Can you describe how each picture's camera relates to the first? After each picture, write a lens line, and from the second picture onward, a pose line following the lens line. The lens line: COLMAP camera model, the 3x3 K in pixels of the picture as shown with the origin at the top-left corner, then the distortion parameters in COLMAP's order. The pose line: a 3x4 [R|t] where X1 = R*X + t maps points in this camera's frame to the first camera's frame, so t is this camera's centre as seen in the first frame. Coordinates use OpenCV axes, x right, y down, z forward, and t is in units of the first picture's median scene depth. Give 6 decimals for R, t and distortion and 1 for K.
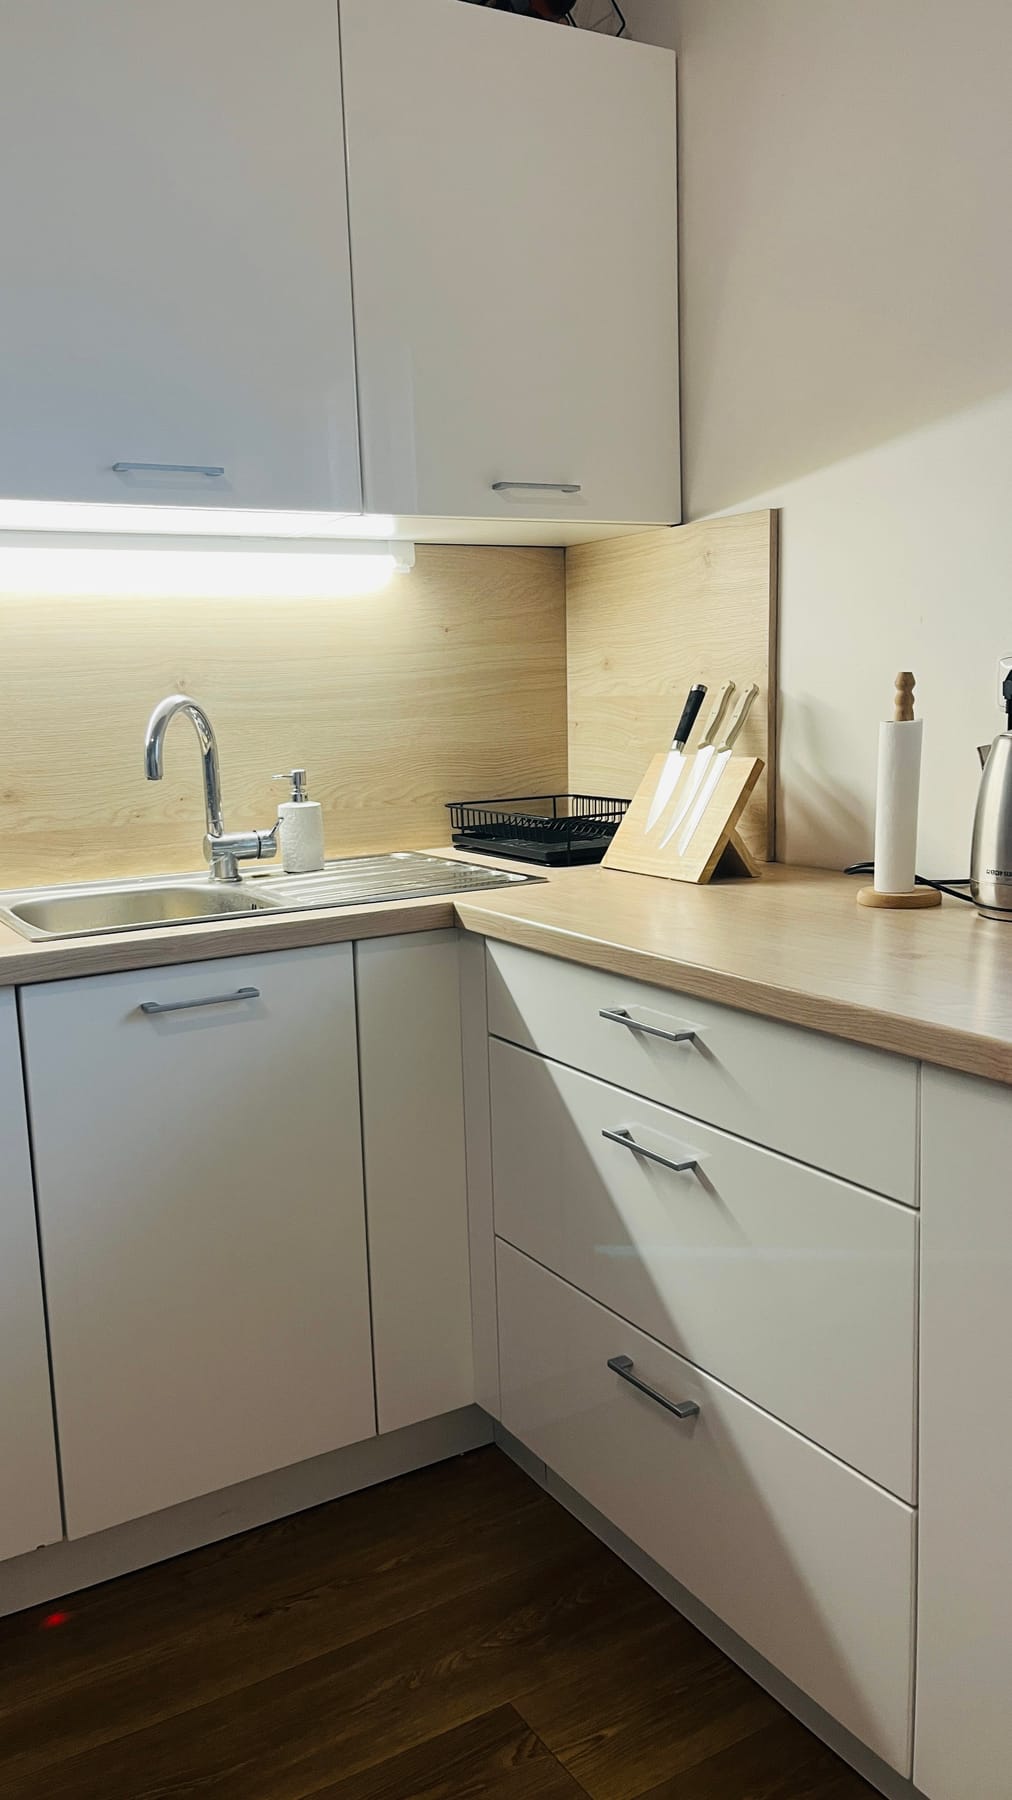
lens RADIAL K [[1350.3, 0, 507.1], [0, 1350.3, 897.7], [0, 0, 1]] dist [0.014346, -0.003421]
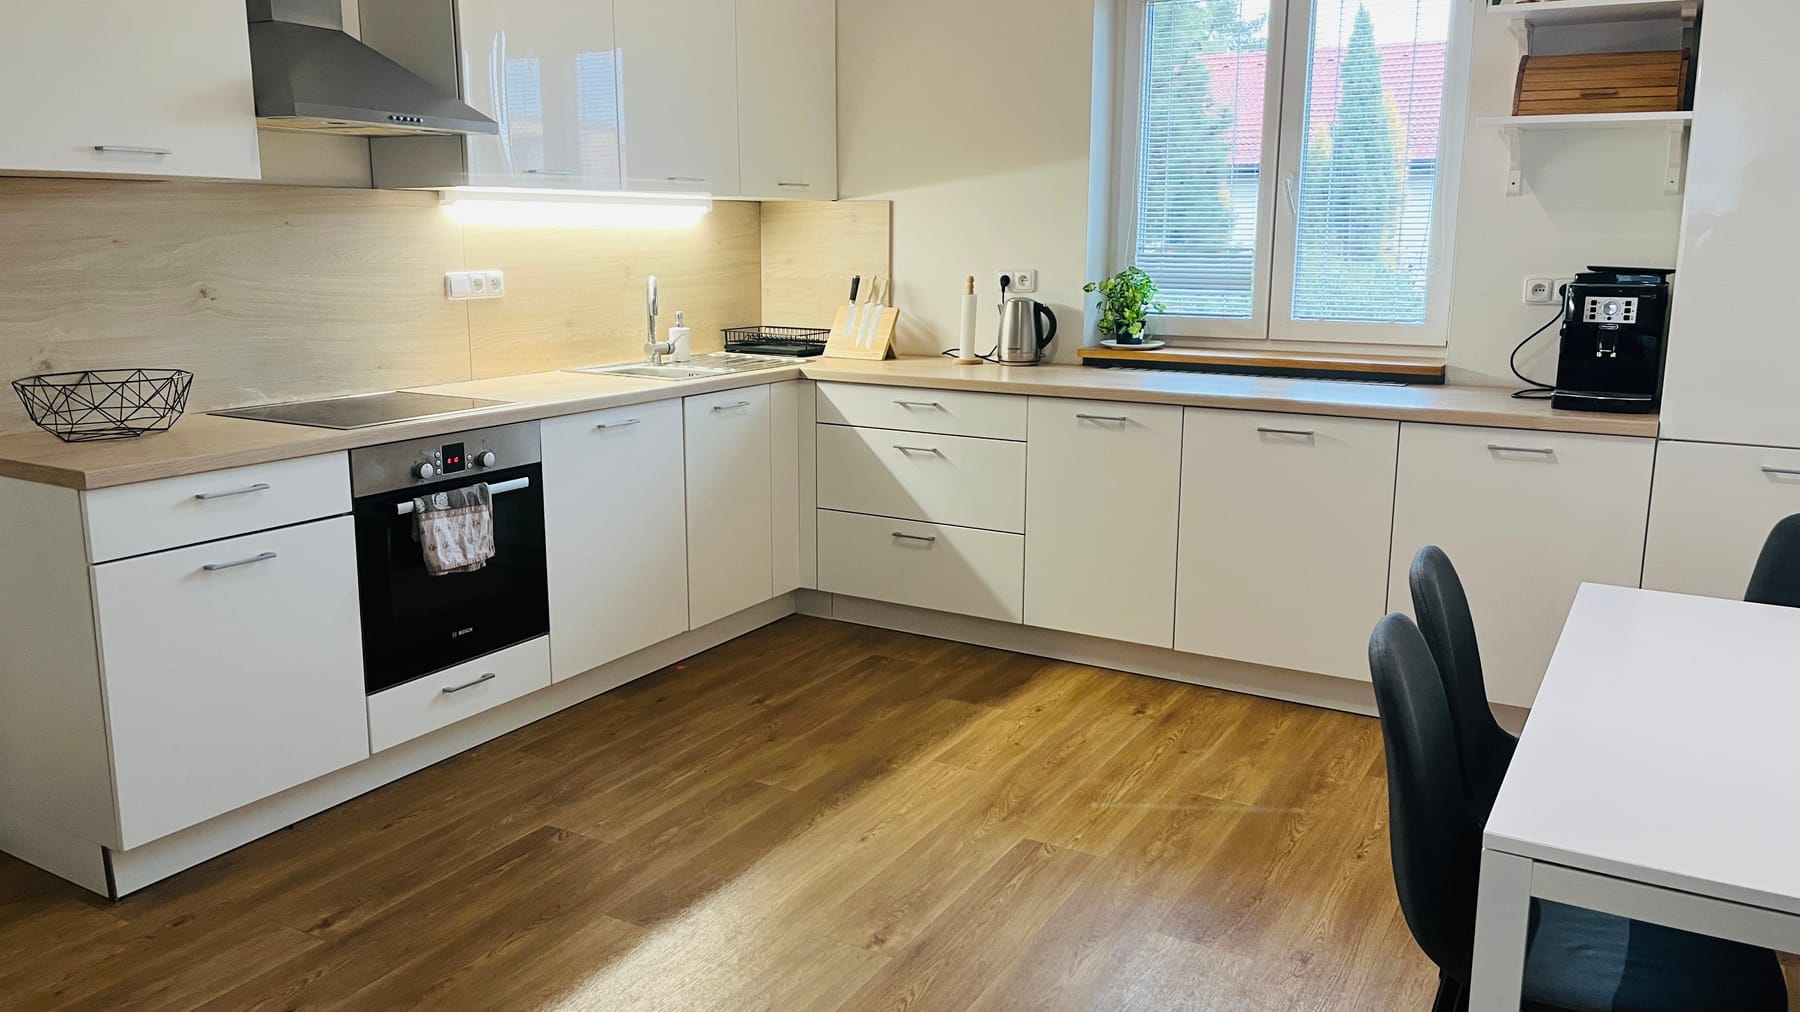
lens RADIAL K [[1350.3, 0, 901.4], [0, 1350.3, 506.2], [0, 0, 1]] dist [0.014346, -0.003421]
pose [[0.874994, -0.062308, 0.480107, -0.936952], [0.042994, 0.997766, 0.051133, 0.119797], [-0.482220, -0.024100, 0.875718, -1.063777]]
